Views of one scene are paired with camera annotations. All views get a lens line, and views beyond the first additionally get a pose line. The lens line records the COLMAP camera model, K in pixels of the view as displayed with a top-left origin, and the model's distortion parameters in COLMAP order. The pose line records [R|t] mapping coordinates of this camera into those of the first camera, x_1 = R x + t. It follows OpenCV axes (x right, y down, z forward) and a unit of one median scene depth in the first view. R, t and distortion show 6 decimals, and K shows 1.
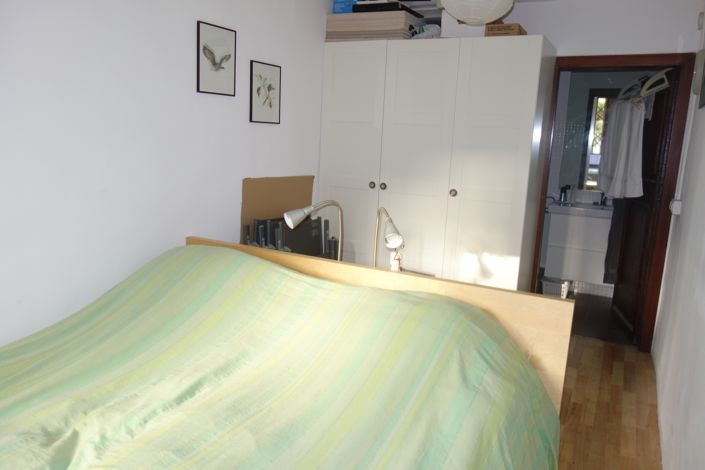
lens RADIAL K [[567.0, 0, 352.5], [0, 567.0, 235.0], [0, 0, 1]] dist [0.027505, -0.010812]
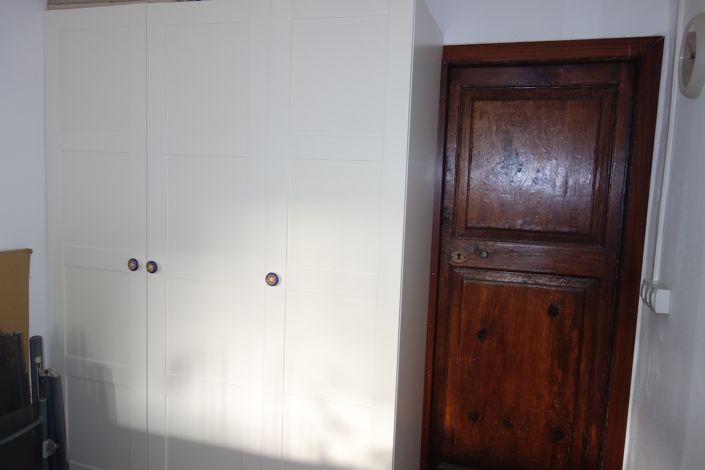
lens RADIAL K [[567.0, 0, 352.5], [0, 567.0, 235.0], [0, 0, 1]] dist [0.027505, -0.010812]
pose [[0.986726, -0.027630, 0.160023, 0.159800], [0.036533, 0.997928, -0.052965, -0.081322], [-0.158228, 0.058108, 0.985691, 0.428446]]
